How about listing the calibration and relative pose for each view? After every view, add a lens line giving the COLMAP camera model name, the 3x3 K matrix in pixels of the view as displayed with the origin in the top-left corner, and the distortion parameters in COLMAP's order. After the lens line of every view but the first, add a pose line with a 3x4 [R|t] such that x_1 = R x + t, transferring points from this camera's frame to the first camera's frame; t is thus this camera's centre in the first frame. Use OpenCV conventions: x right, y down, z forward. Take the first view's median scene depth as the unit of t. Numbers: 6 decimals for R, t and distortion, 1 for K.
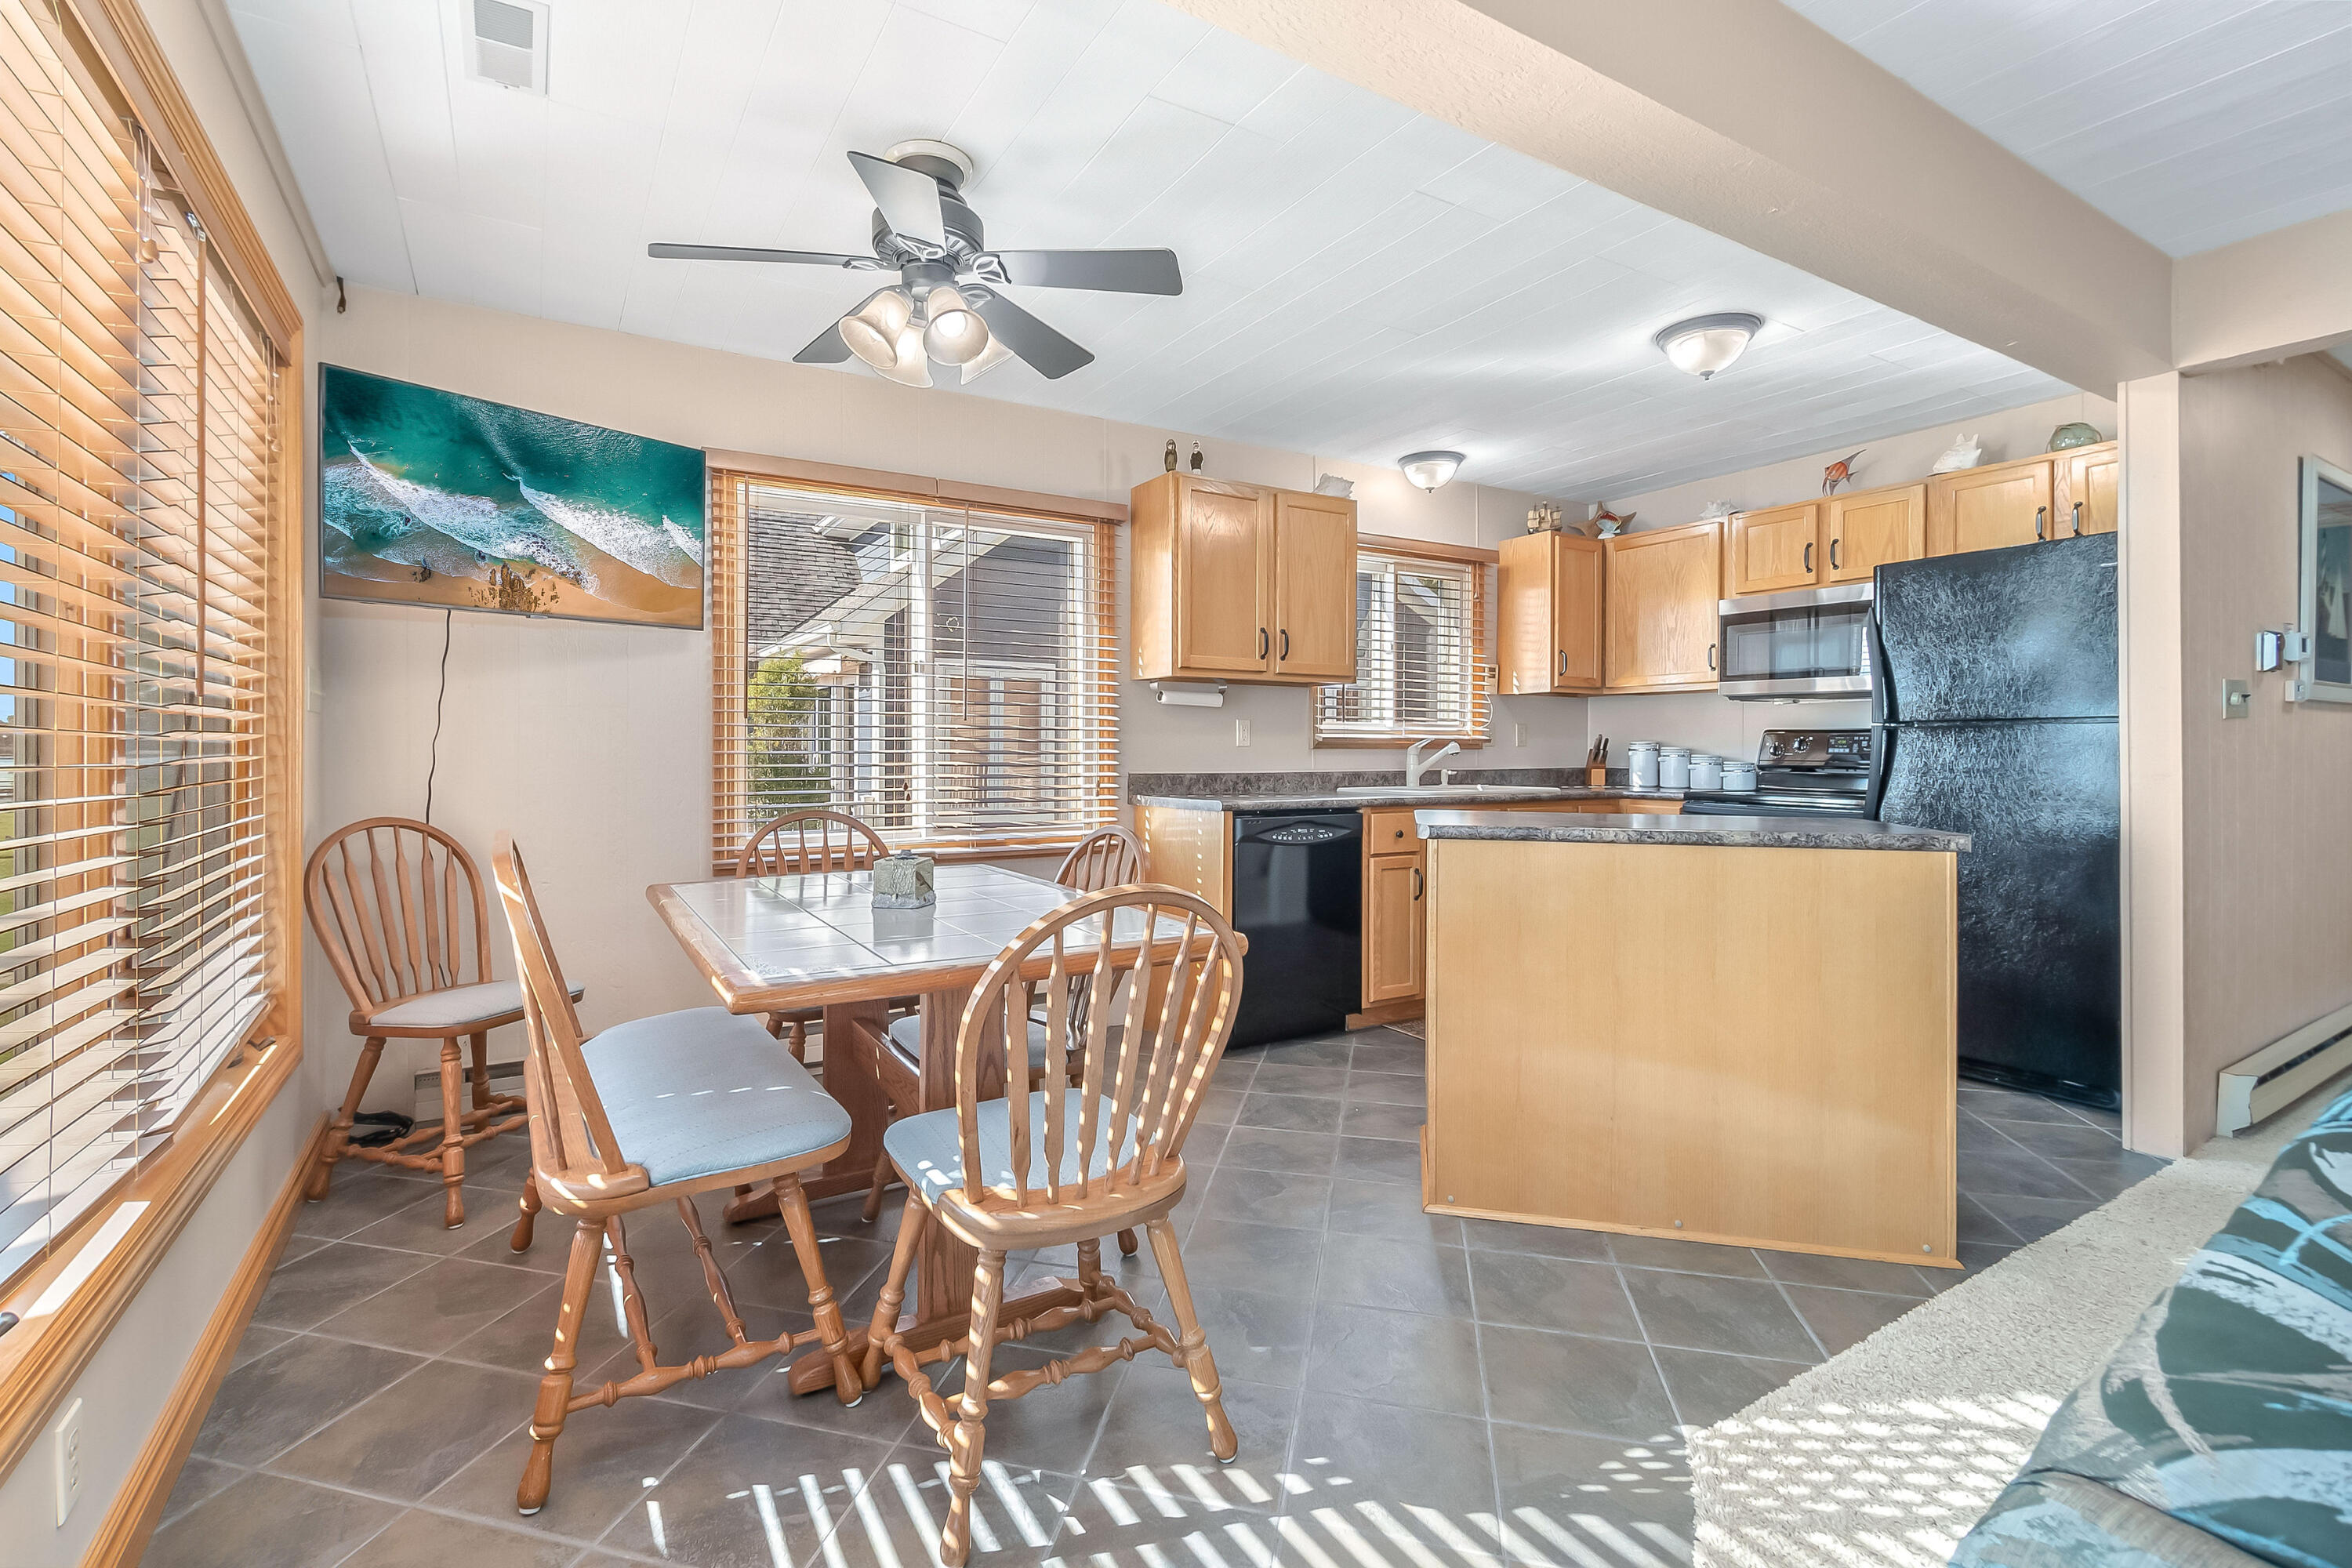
lens RADIAL K [[1044.5, 0, 1127.4], [0, 1044.5, 762.3], [0, 0, 1]] dist [0.007501, -0.005662]
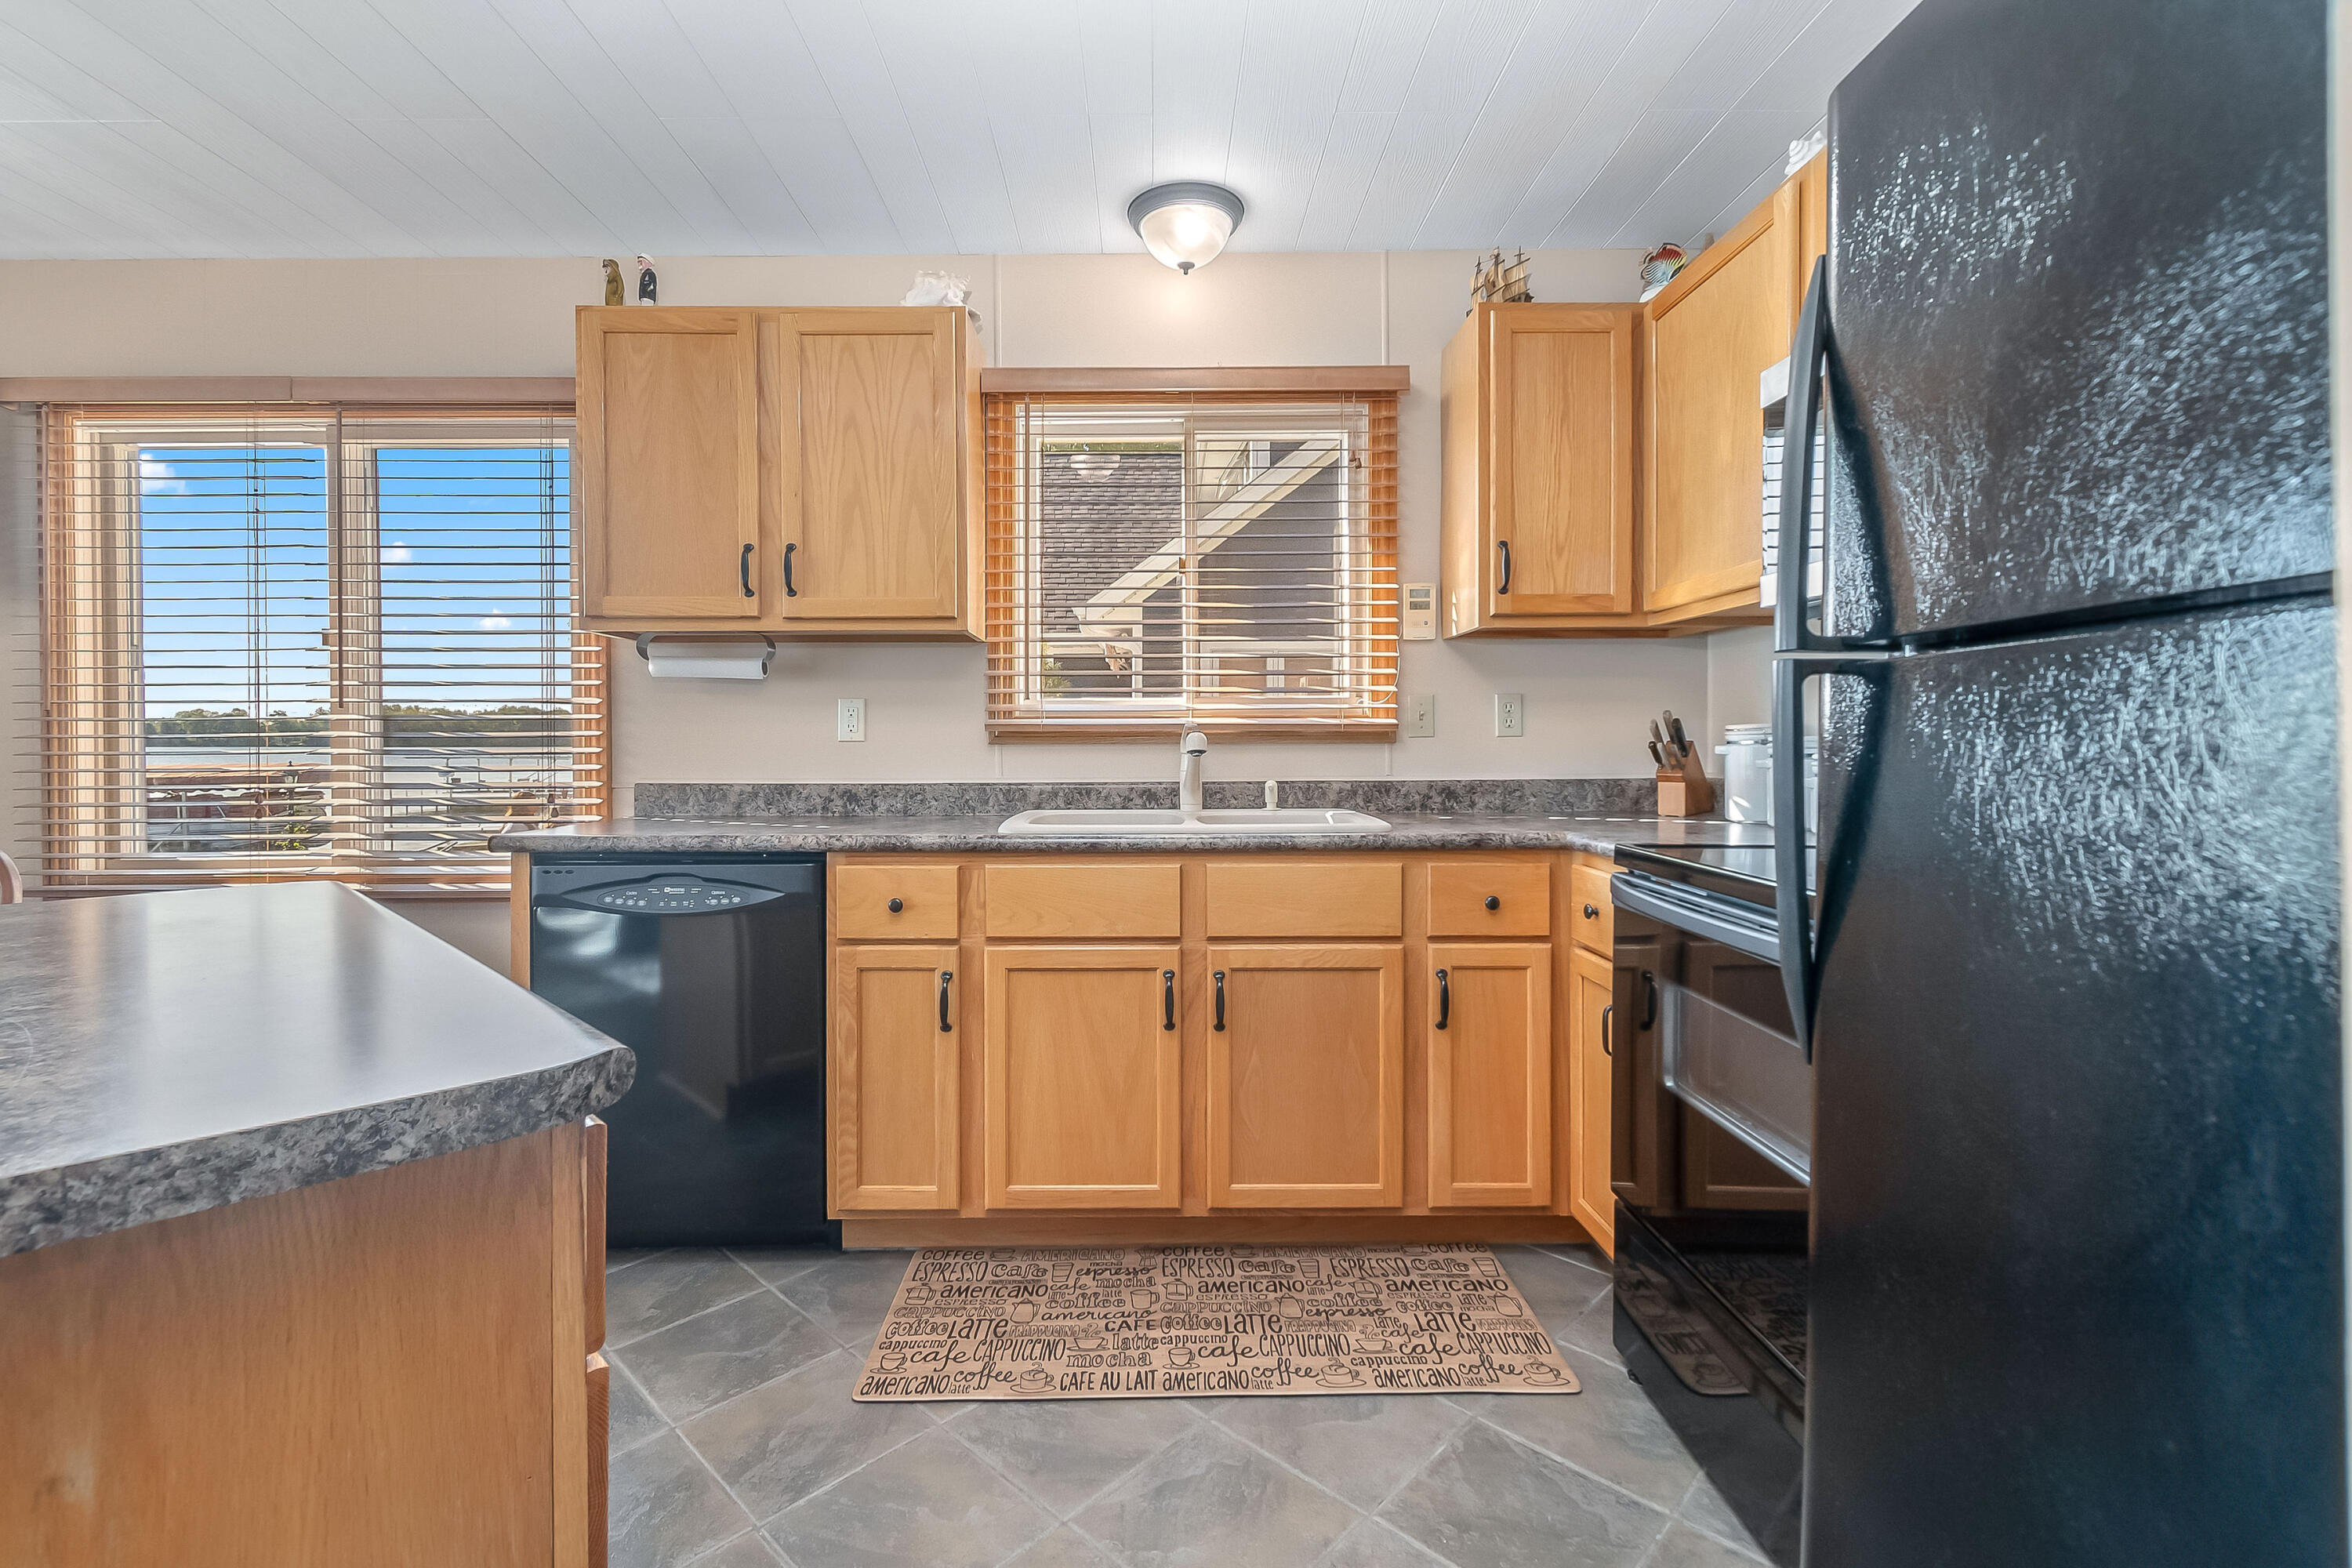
lens RADIAL K [[1044.5, 0, 1164.6], [0, 1044.5, 762.2], [0, 0, 1]] dist [0.007501, -0.005662]
pose [[0.866144, 0.004849, -0.499771, 0.550848], [-0.000528, 0.999961, 0.008787, -0.007967], [0.499794, -0.007347, 0.866113, 0.520468]]
